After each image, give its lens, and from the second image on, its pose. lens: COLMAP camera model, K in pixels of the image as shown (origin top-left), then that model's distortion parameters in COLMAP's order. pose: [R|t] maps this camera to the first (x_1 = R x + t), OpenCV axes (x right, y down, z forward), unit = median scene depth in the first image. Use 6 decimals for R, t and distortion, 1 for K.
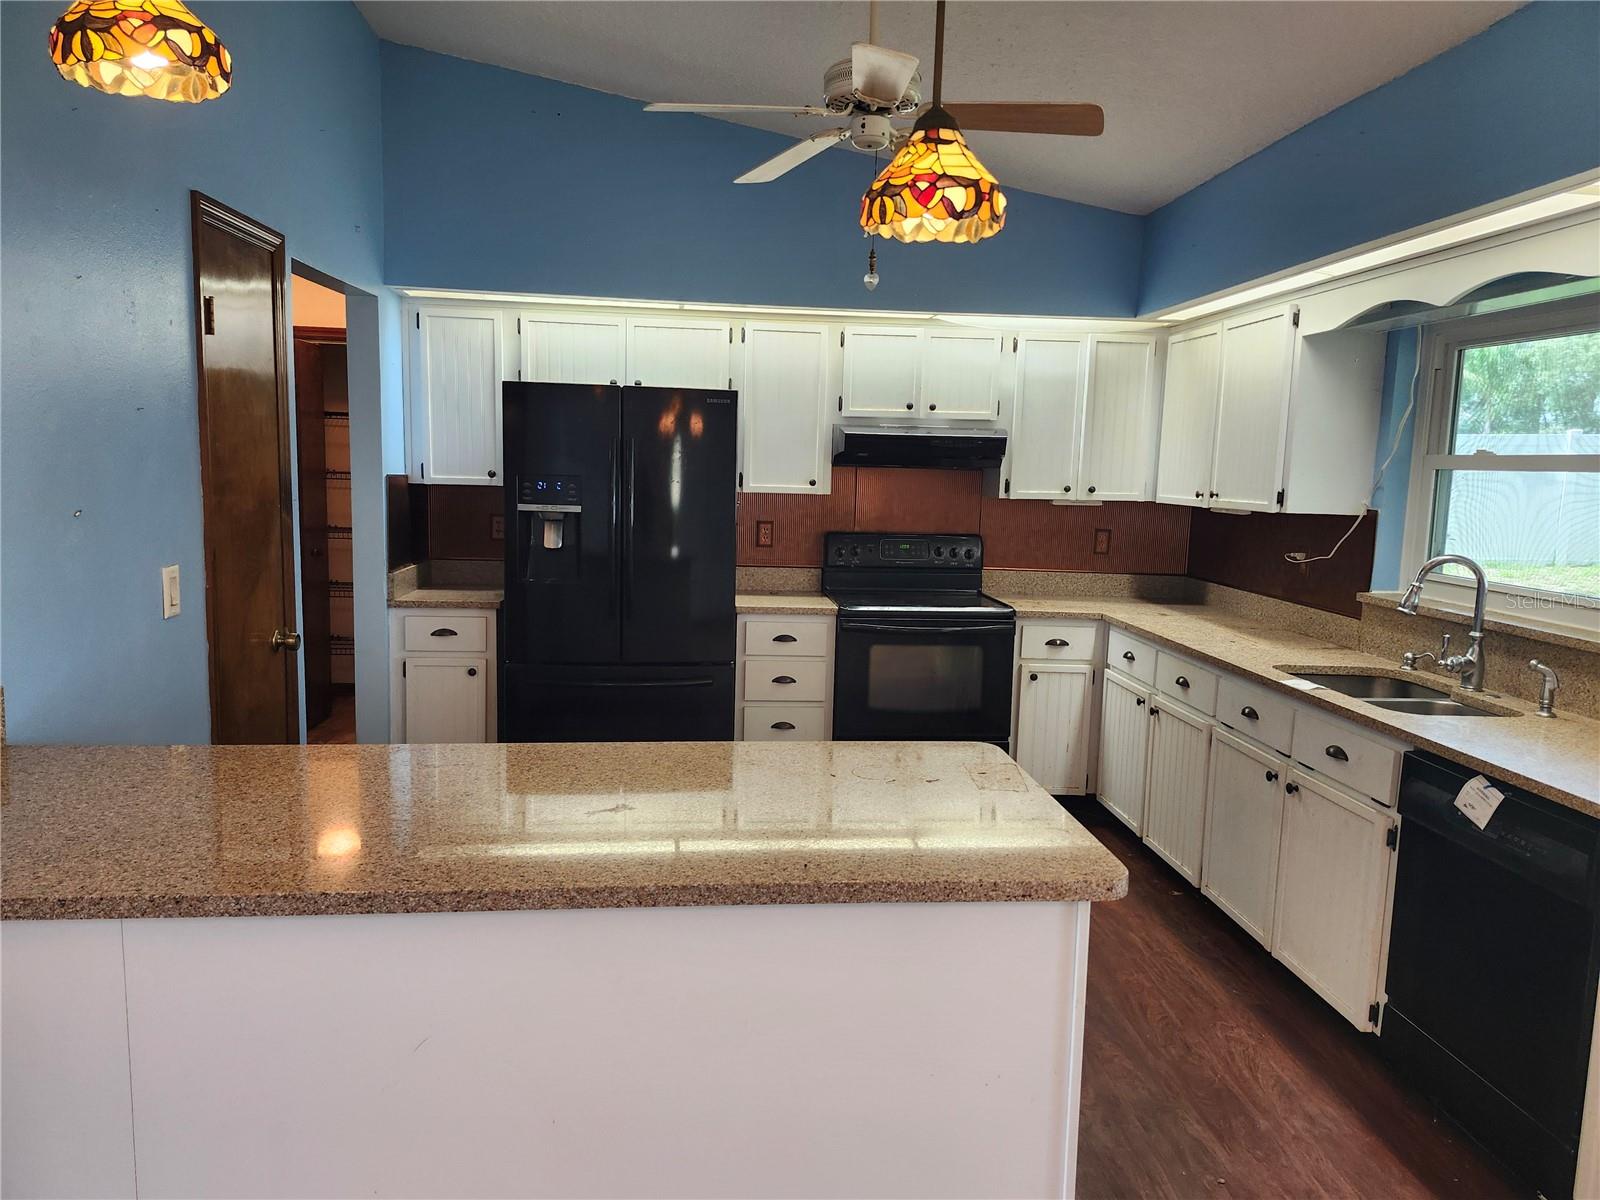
lens RADIAL K [[1115.7, 0, 786.5], [0, 1115.7, 600.8], [0, 0, 1]] dist [0.117273, -0.139894]
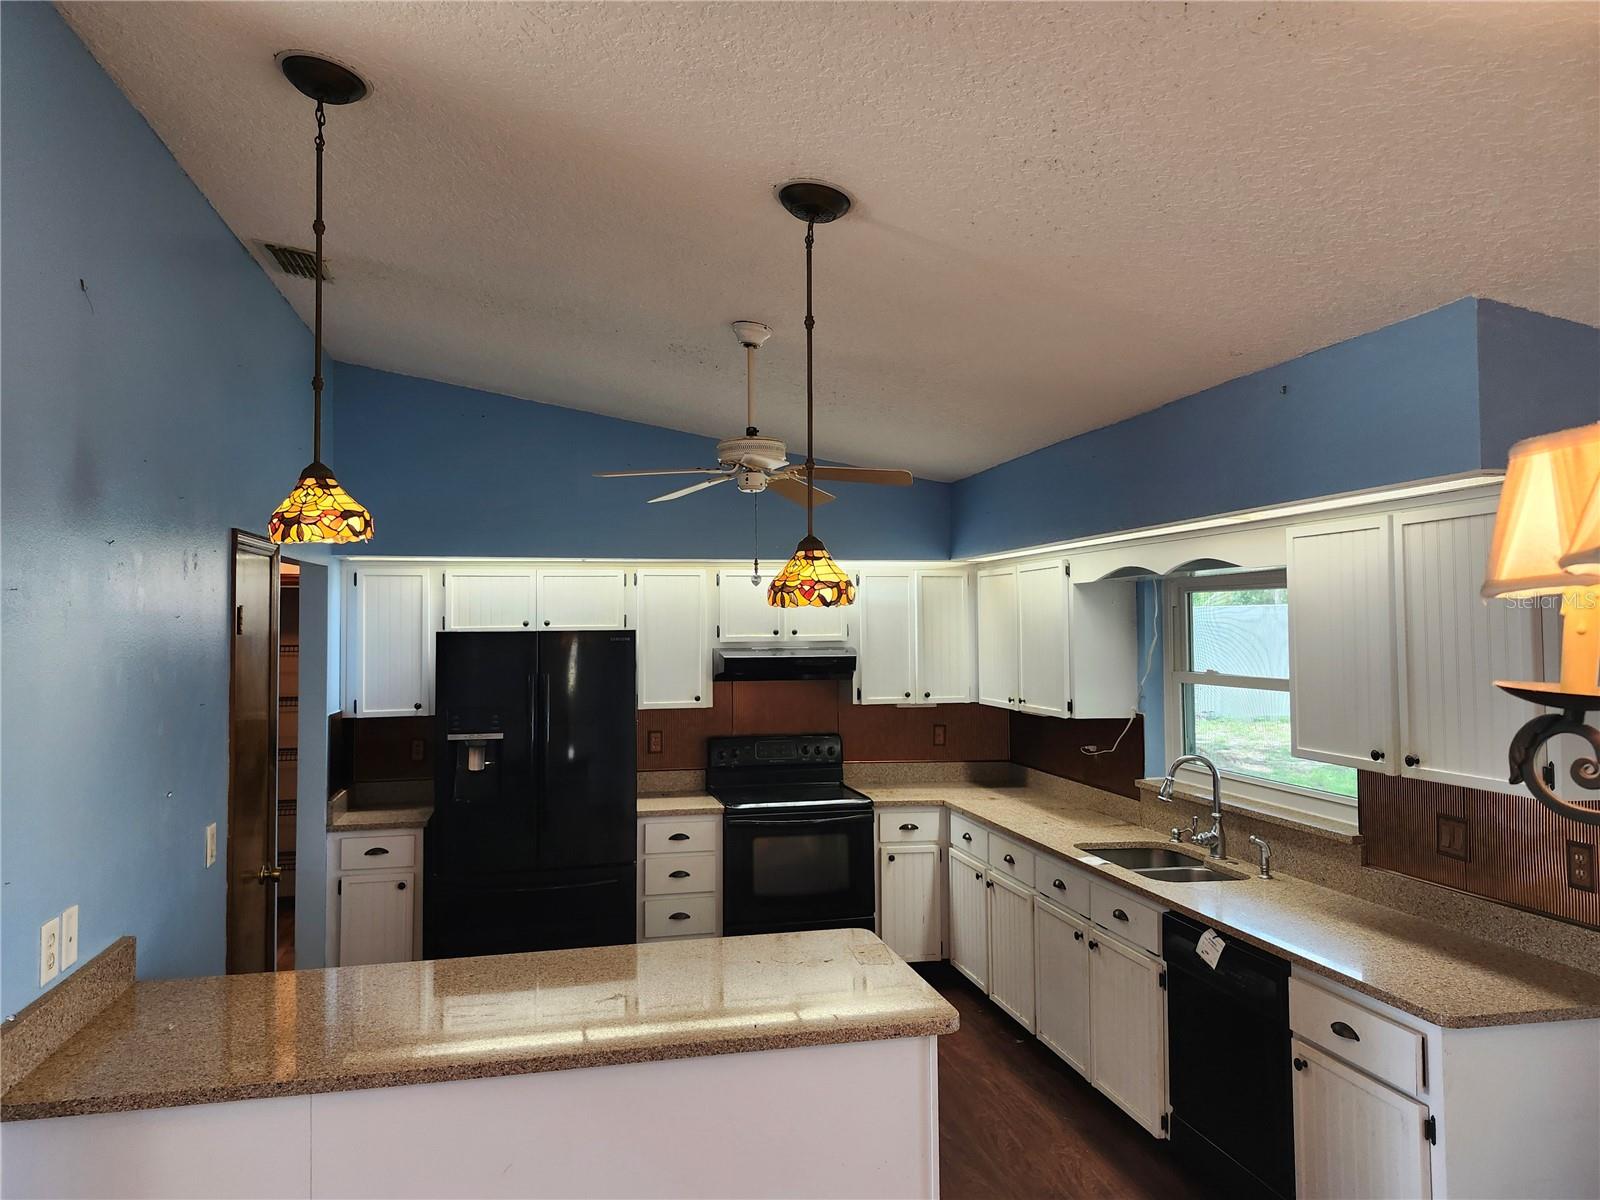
lens RADIAL K [[1113.1, 0, 770.2], [0, 1113.1, 599.6], [0, 0, 1]] dist [0.144668, -0.224000]
pose [[0.992281, -0.030104, 0.120304, -0.045113], [0.047732, 0.988065, -0.146458, -0.038320], [-0.114459, 0.151070, 0.981874, -0.208142]]
